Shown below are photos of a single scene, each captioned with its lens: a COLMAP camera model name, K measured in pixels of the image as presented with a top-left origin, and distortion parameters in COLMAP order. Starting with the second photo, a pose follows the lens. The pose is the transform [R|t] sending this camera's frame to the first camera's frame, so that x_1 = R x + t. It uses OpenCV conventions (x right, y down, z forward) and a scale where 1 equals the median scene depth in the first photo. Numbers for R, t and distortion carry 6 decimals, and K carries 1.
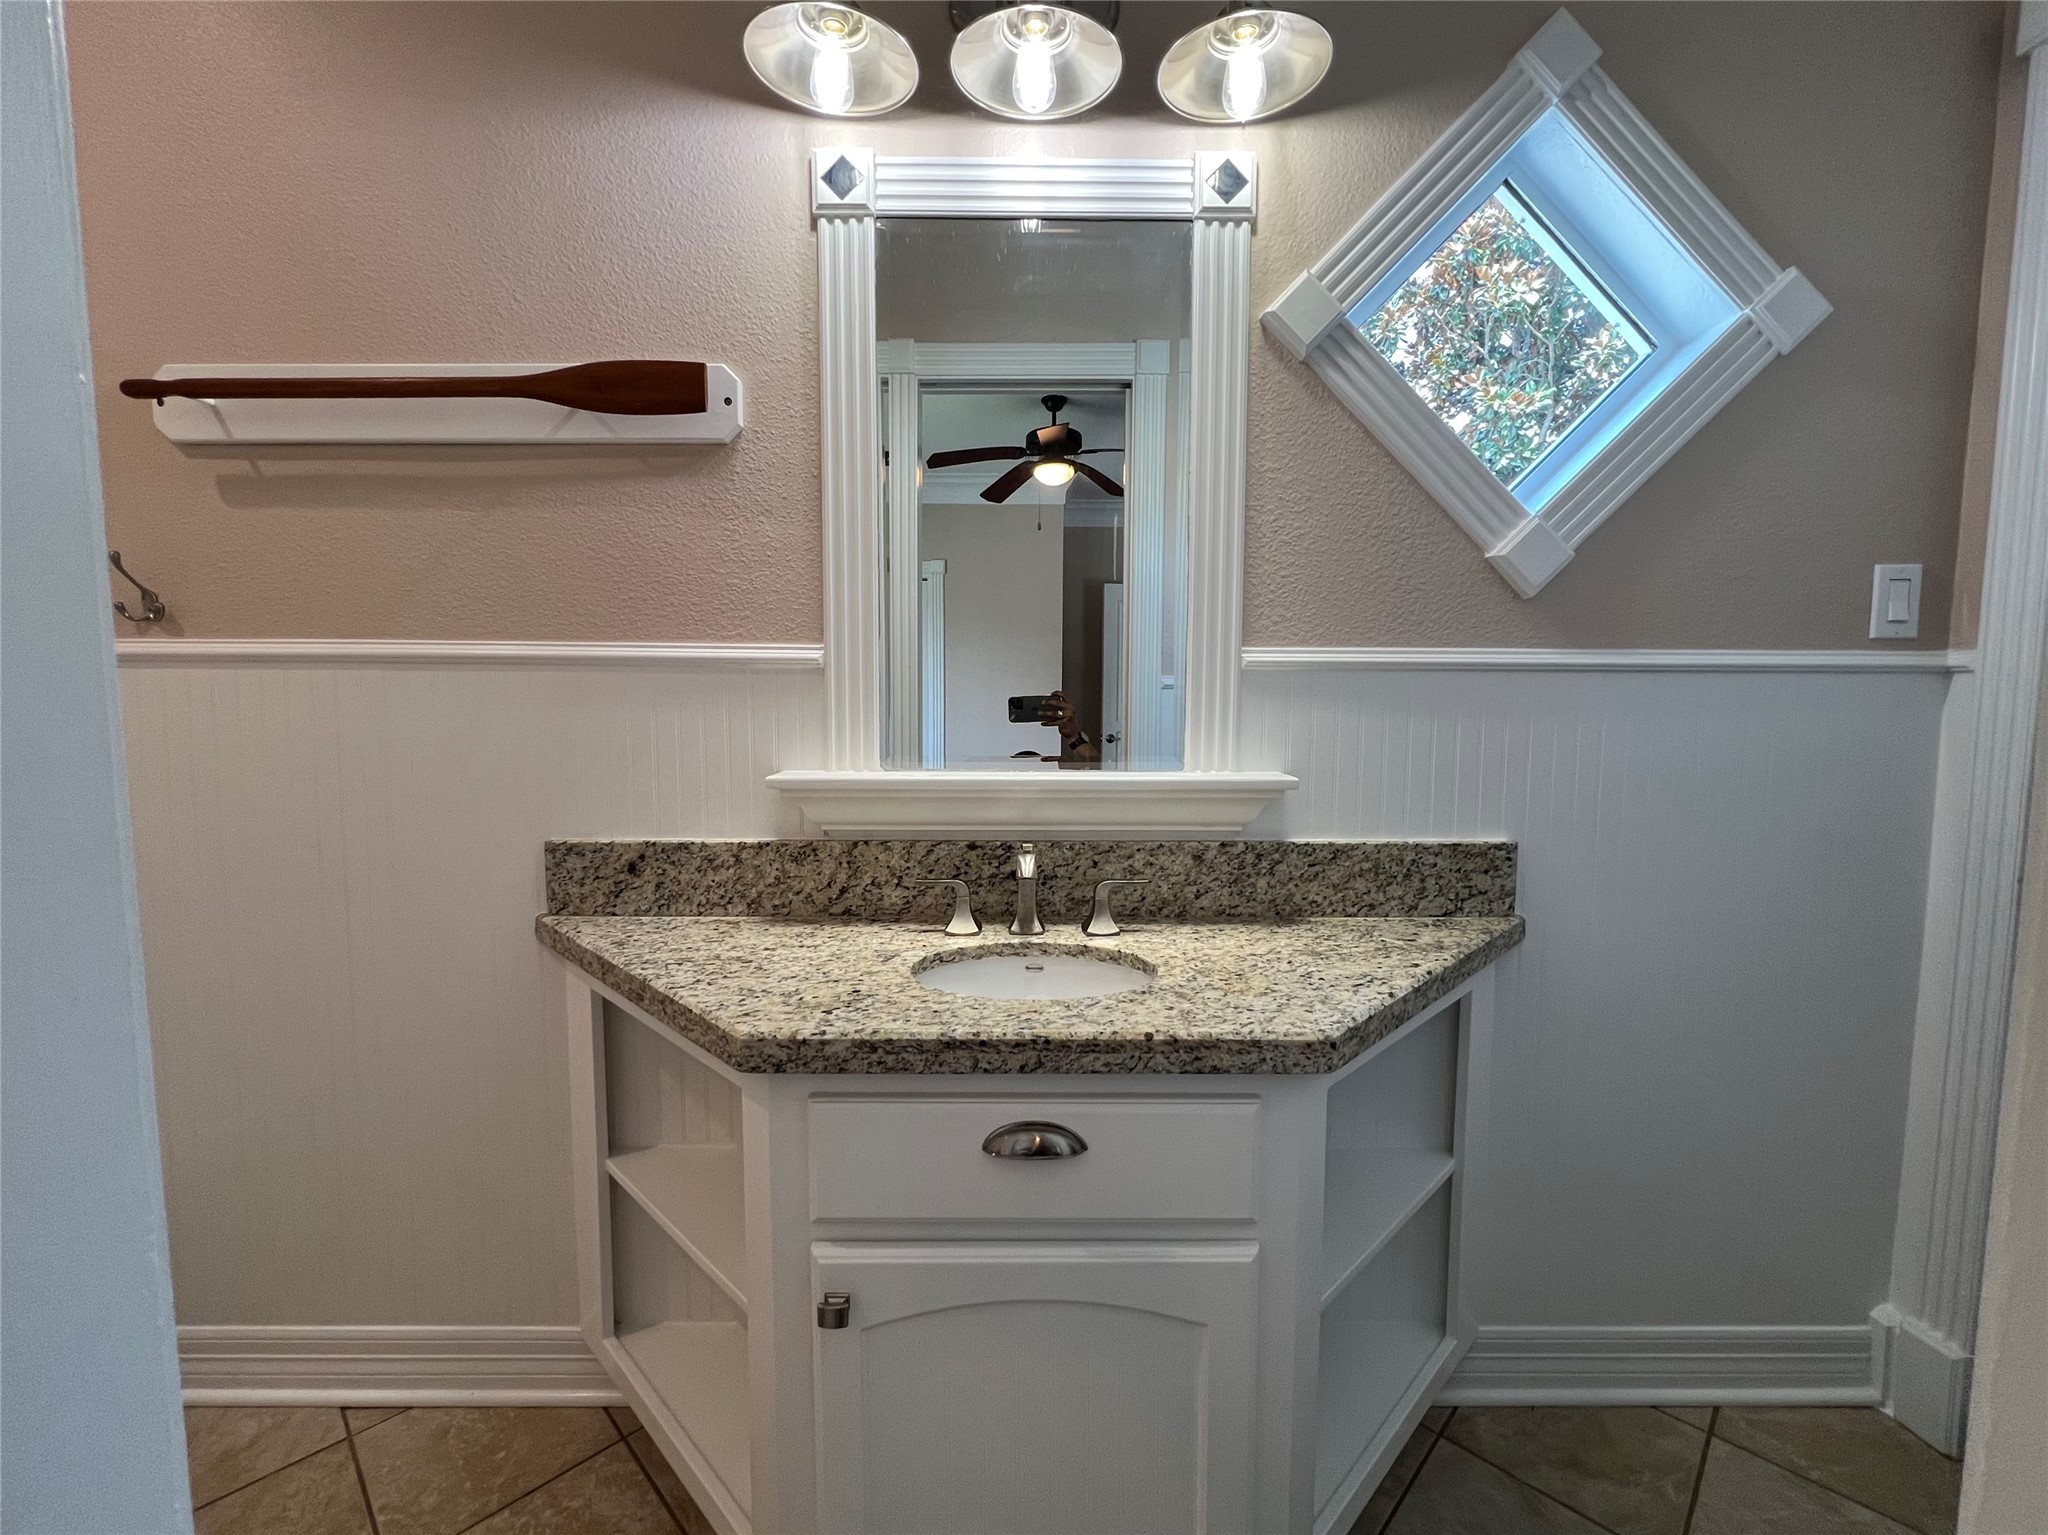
lens RADIAL K [[820.1, 0, 1025.7], [0, 820.1, 763.3], [0, 0, 1]] dist [-0.001053, -0.000175]
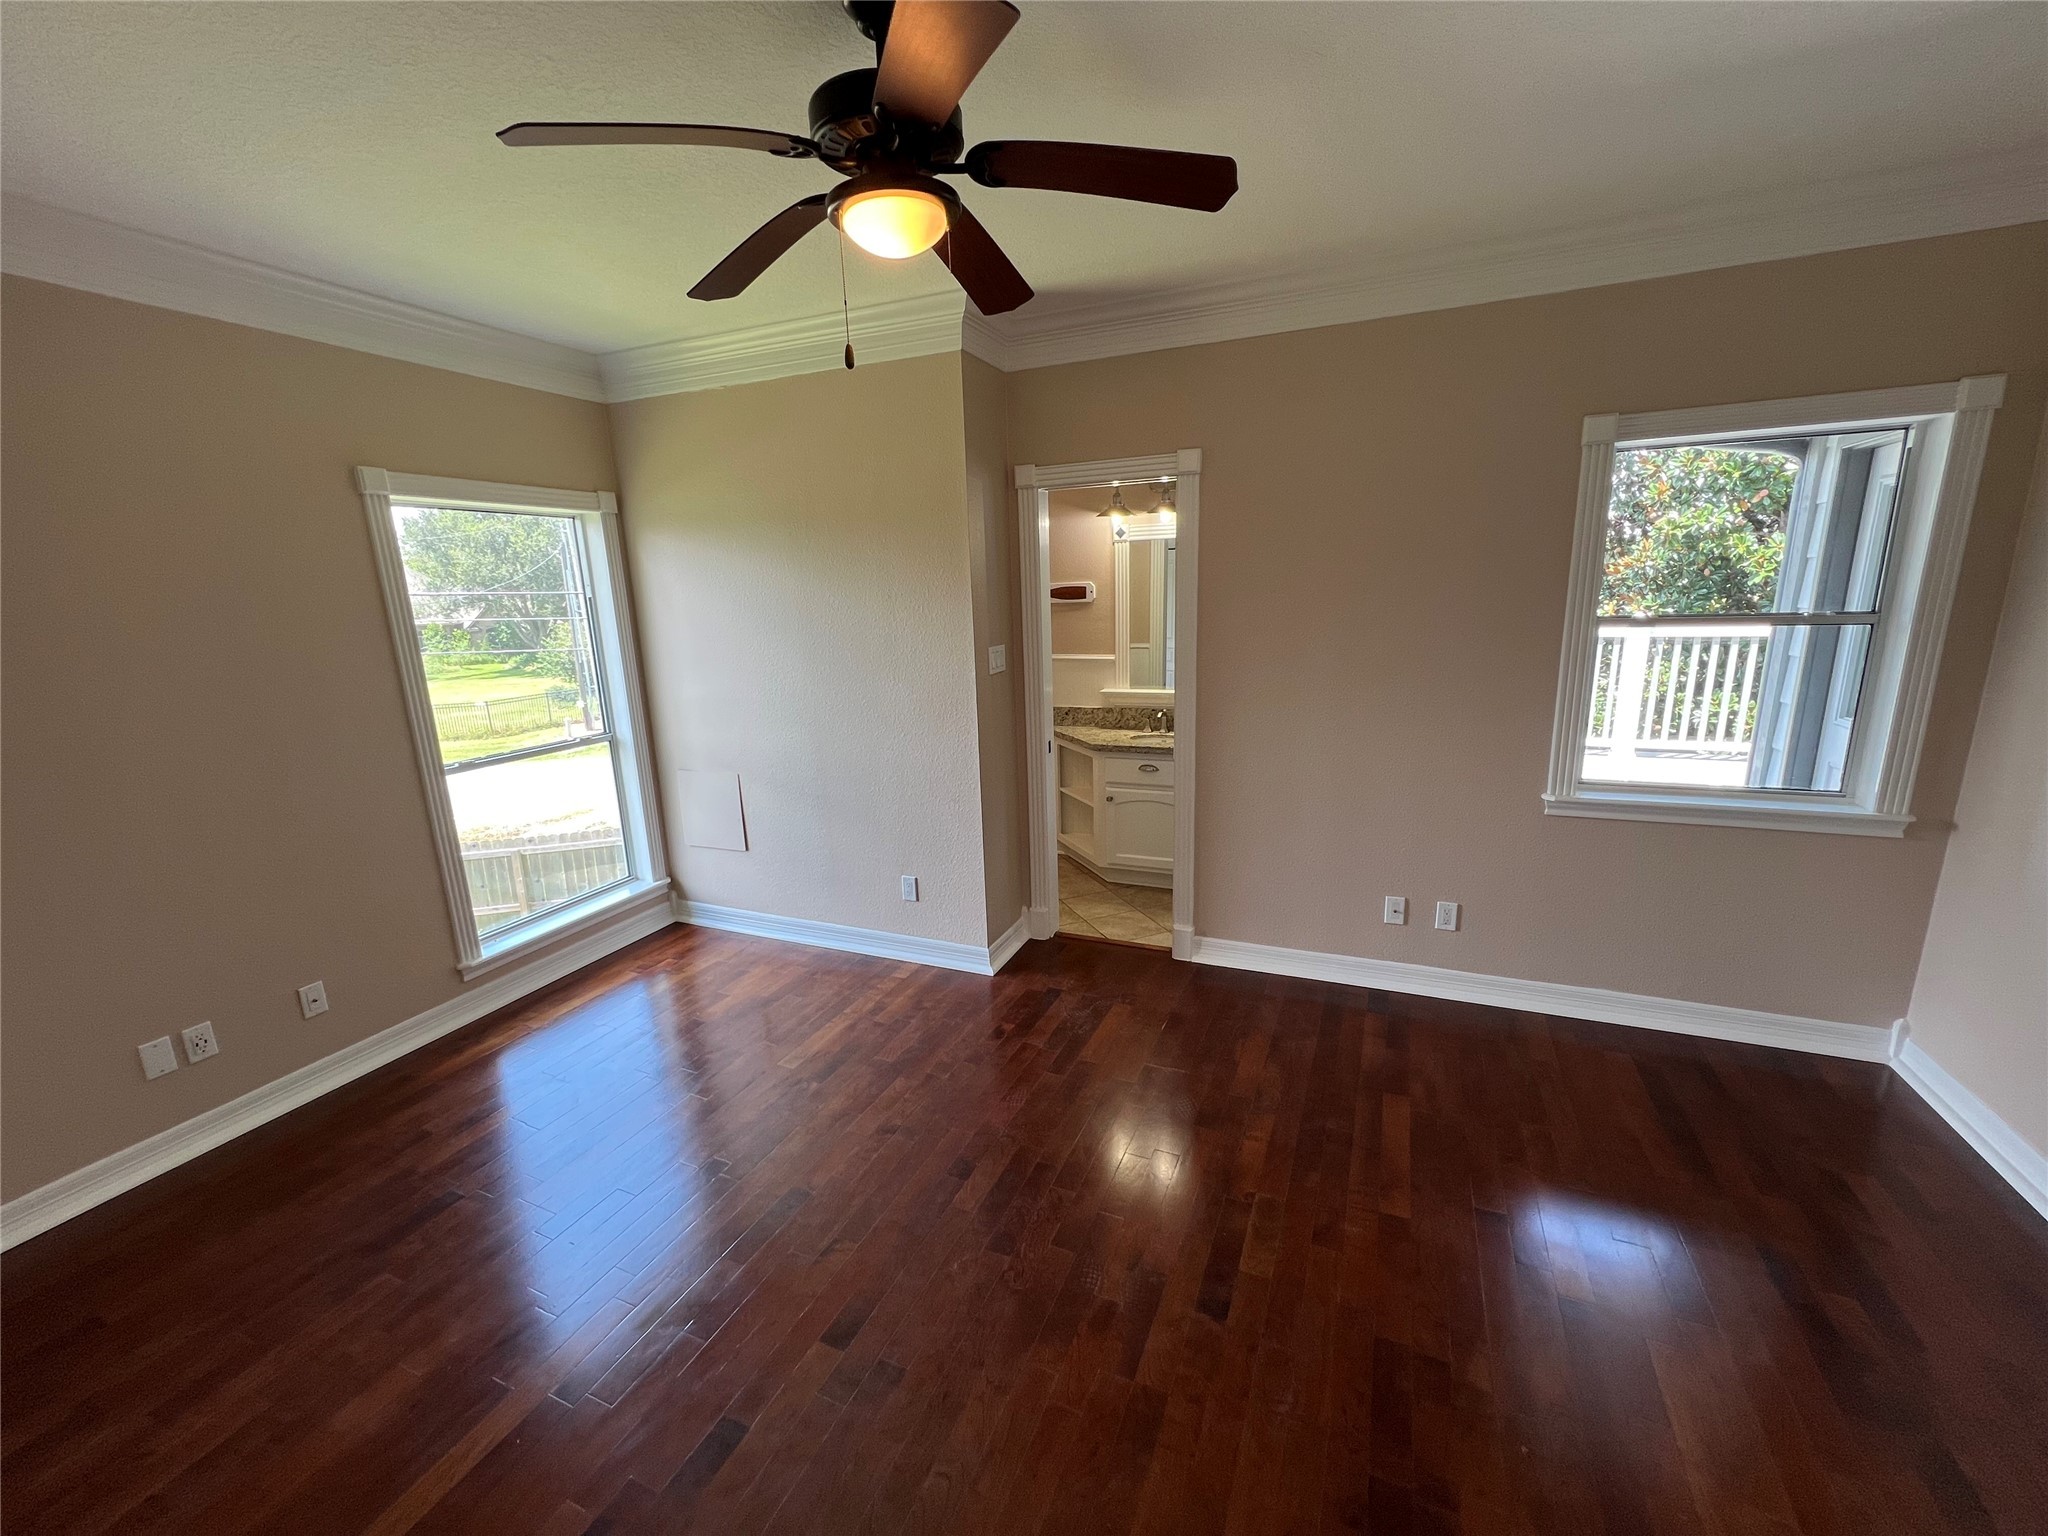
lens RADIAL K [[820.1, 0, 1029.2], [0, 820.1, 764.0], [0, 0, 1]] dist [-0.001053, -0.000175]
pose [[0.913065, 0.057330, -0.403765, 0.953233], [0.000828, 0.989807, 0.142412, -0.191519], [0.407814, -0.130365, 0.903710, -2.656233]]
